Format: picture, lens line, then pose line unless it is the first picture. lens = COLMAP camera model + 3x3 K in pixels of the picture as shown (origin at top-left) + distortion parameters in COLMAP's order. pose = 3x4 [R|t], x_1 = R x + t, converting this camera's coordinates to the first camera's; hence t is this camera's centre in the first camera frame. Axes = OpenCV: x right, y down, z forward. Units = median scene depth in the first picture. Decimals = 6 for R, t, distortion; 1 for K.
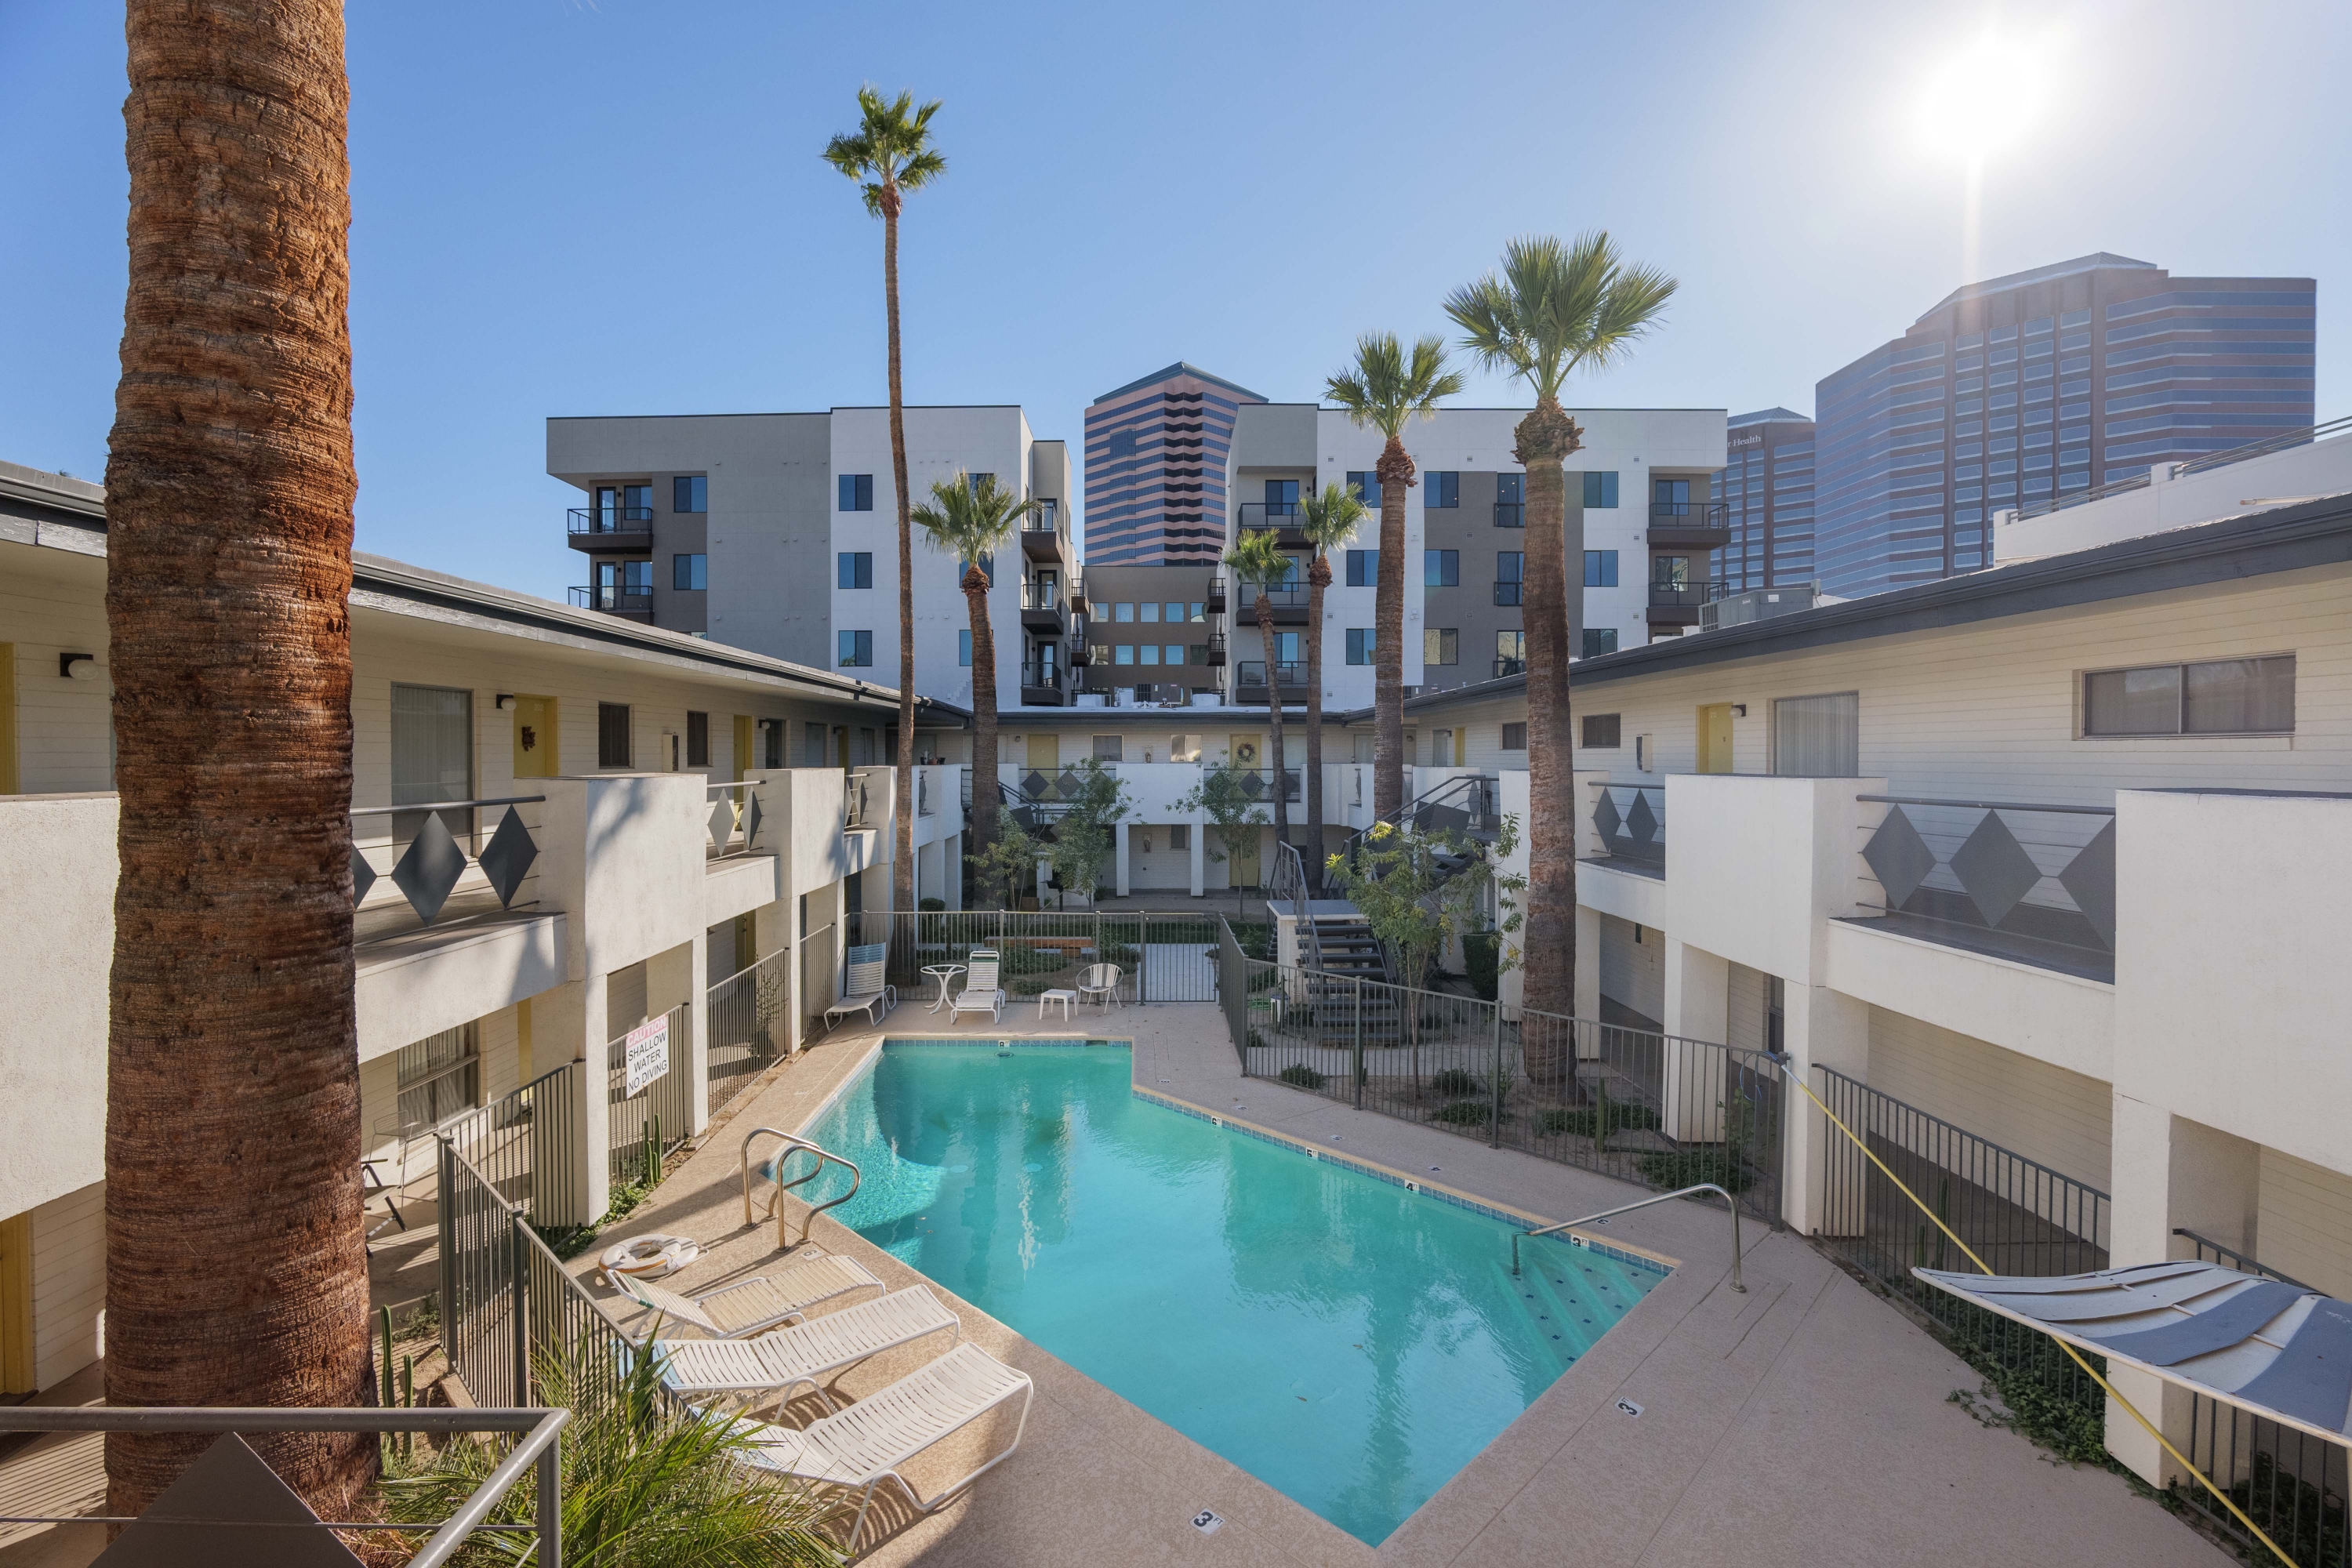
lens RADIAL K [[1037.4, 0, 1166.7], [0, 1037.4, 774.5], [0, 0, 1]] dist [-0.009792, -0.000120]
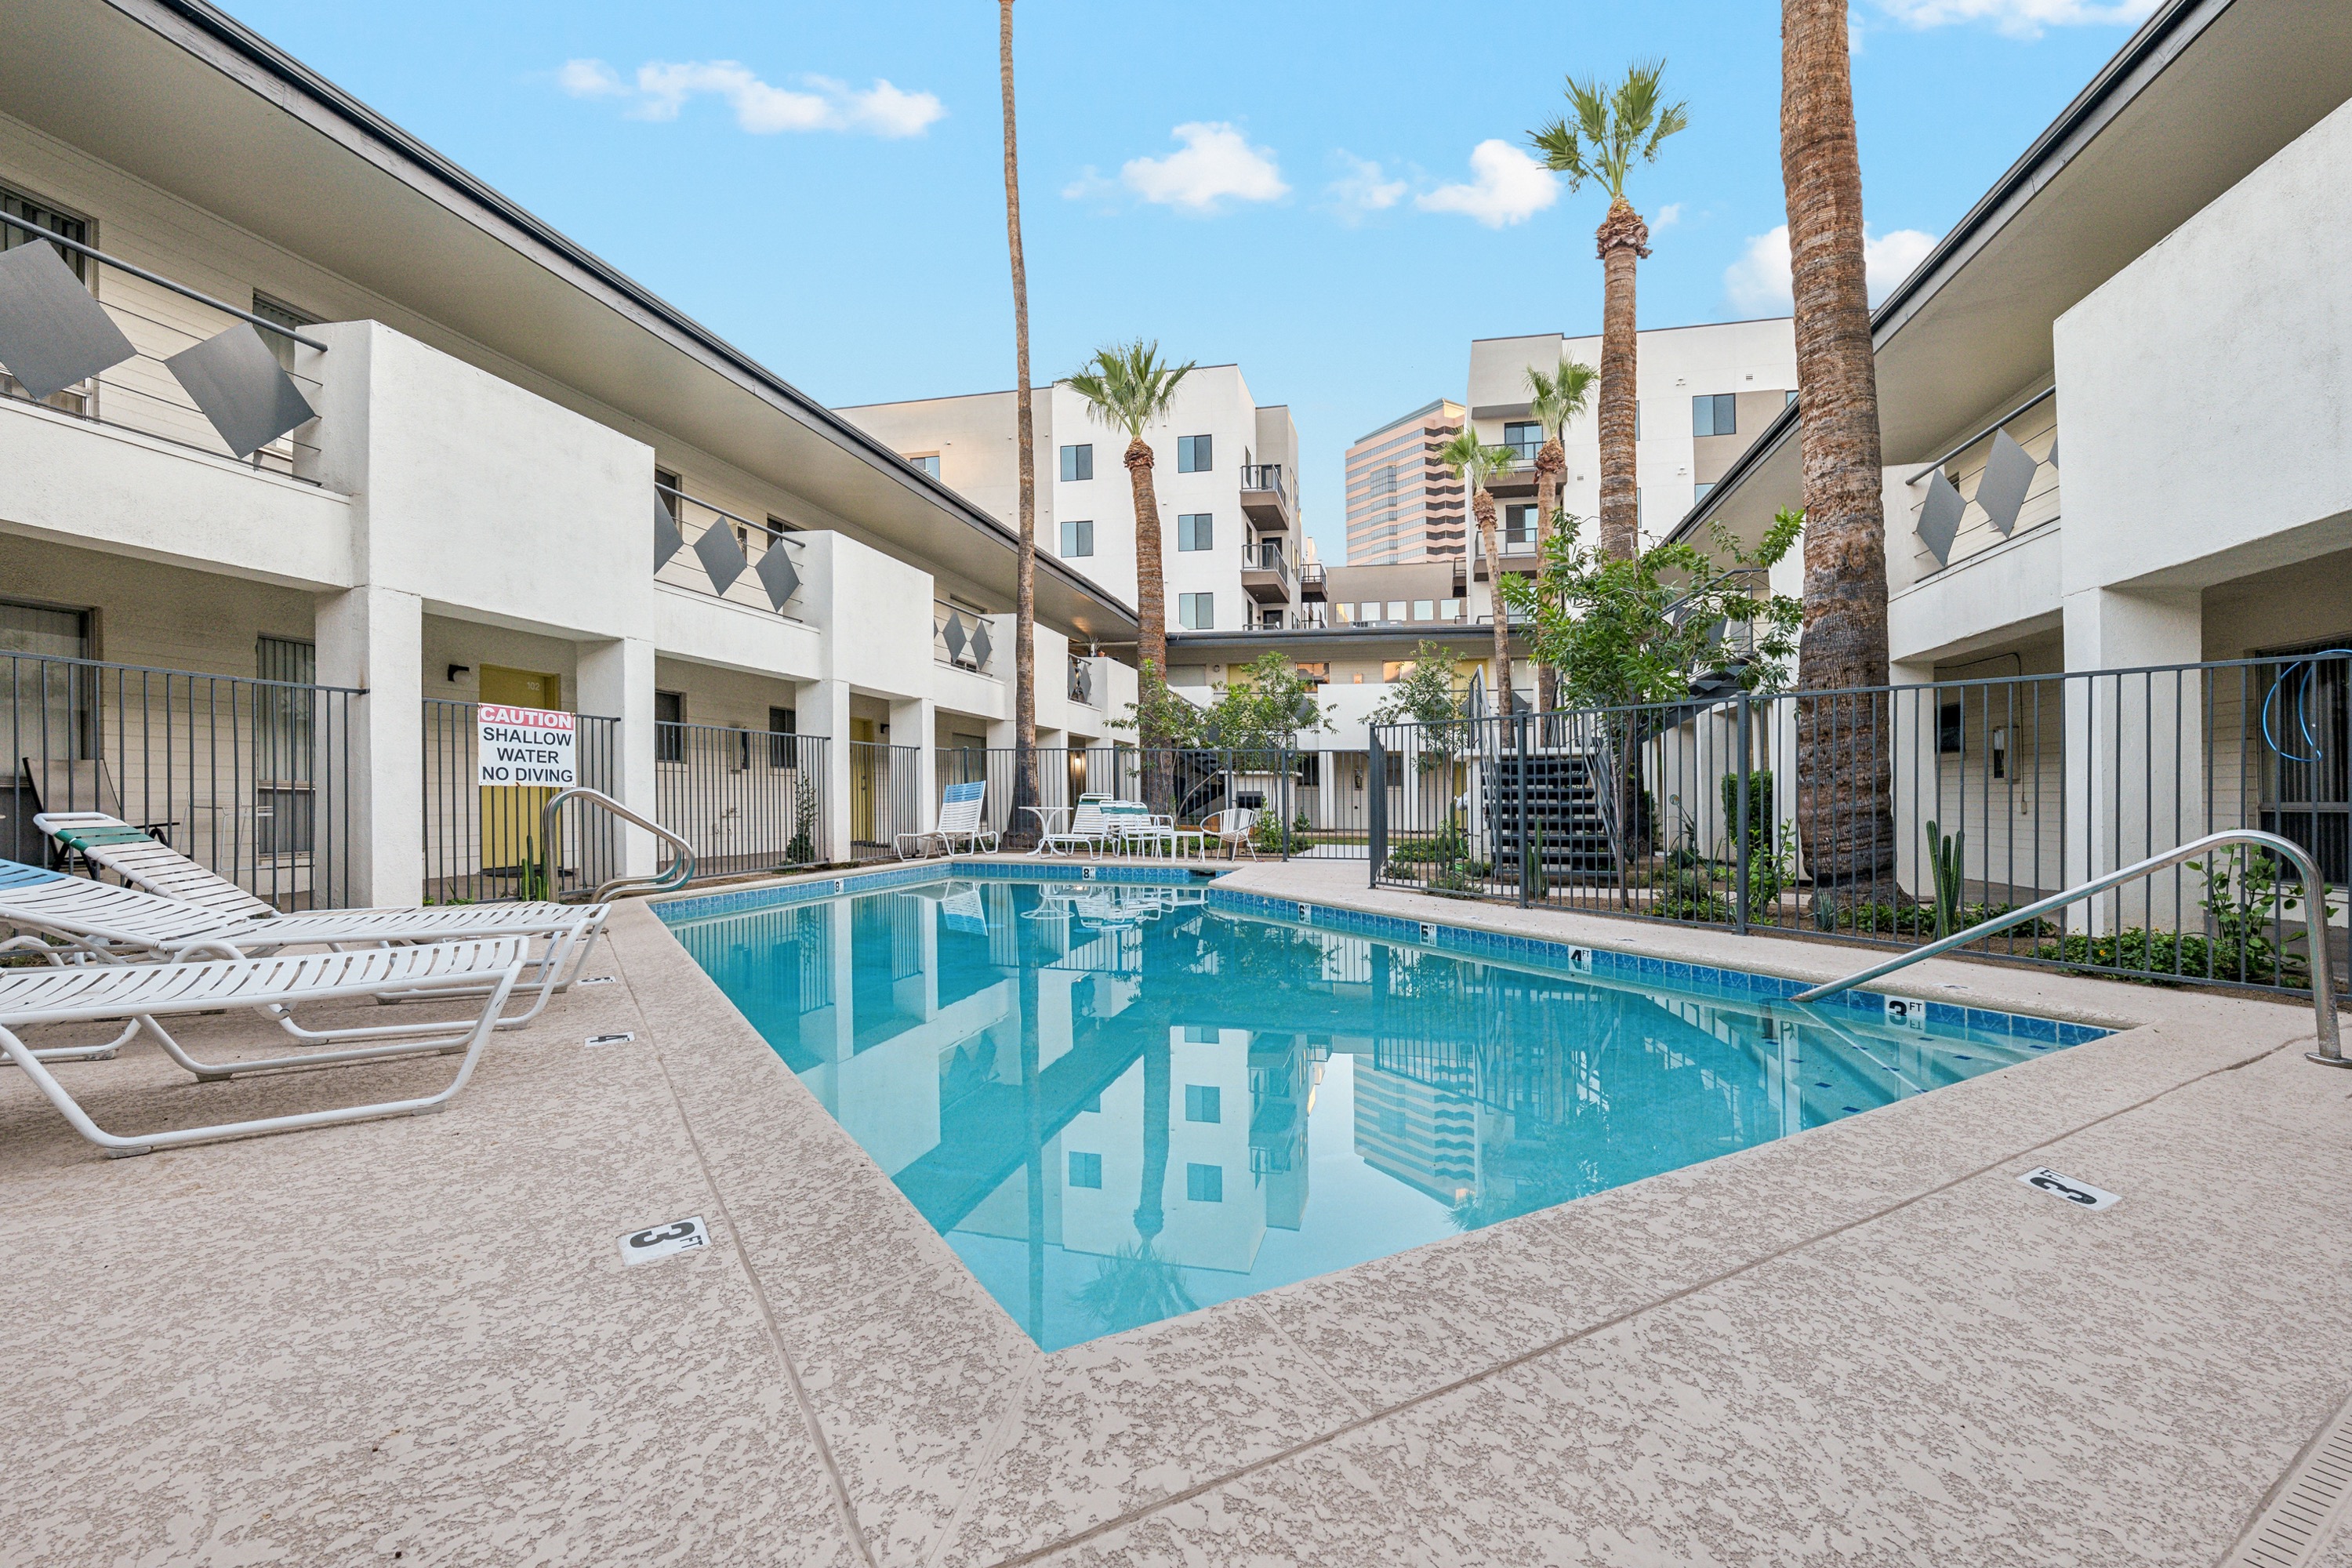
lens RADIAL K [[995.9, 0, 1175.2], [0, 995.9, 784.5], [0, 0, 1]] dist [-0.009412, -0.000104]
pose [[0.968147, -0.008882, -0.250226, 0.109548], [0.002617, 0.999675, -0.025361, 0.219551], [0.250370, 0.023898, 0.967855, 0.271479]]
